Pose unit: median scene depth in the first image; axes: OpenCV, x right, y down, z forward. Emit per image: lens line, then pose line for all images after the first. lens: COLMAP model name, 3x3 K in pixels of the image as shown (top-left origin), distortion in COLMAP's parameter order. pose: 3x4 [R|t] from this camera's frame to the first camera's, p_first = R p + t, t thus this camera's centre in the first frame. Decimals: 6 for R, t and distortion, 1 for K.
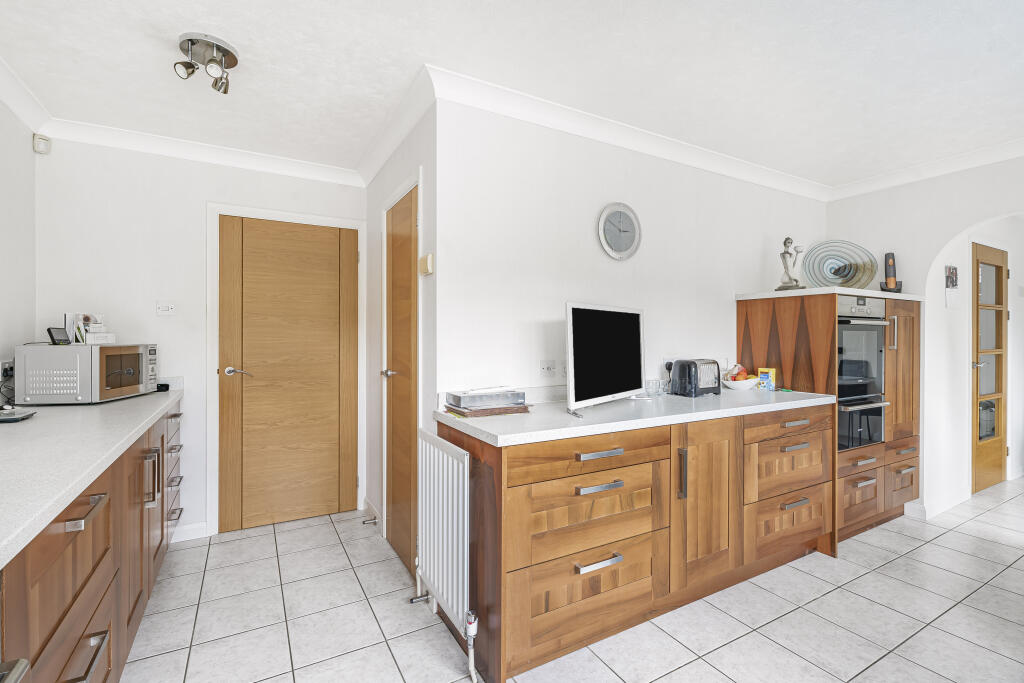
lens RADIAL K [[466.0, 0, 515.9], [0, 466.0, 343.1], [0, 0, 1]] dist [-0.001483, 0.000326]
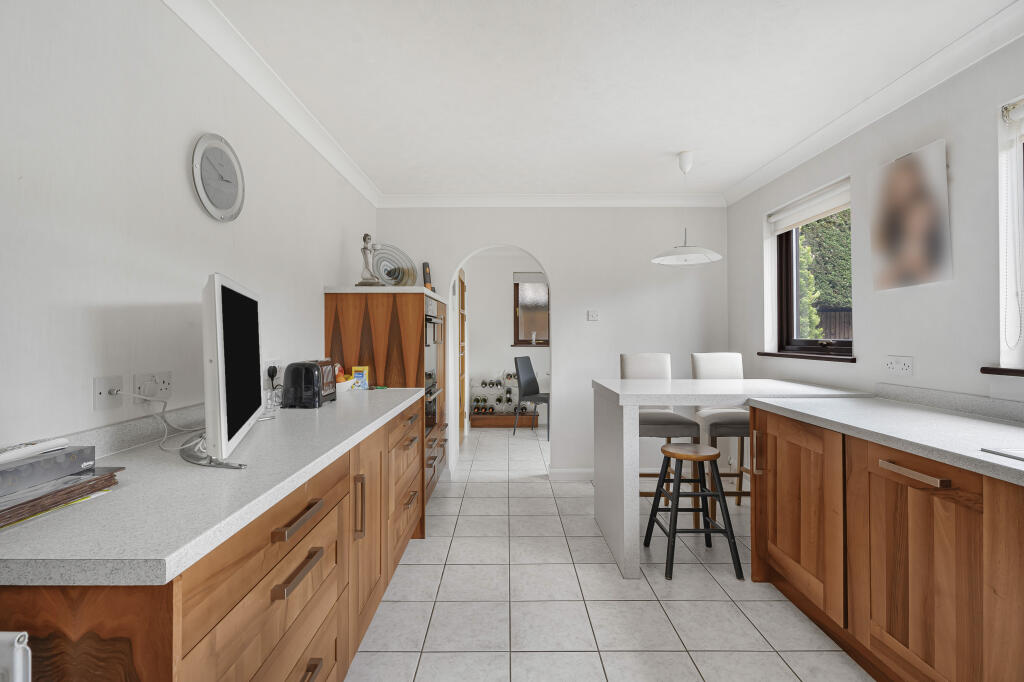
lens RADIAL K [[466.0, 0, 515.4], [0, 466.0, 332.1], [0, 0, 1]] dist [-0.001483, 0.000326]
pose [[0.494085, 0.001070, 0.869413, -0.133714], [0.013301, 0.999873, -0.008790, -0.003434], [-0.869312, 0.015907, 0.494008, 0.254329]]
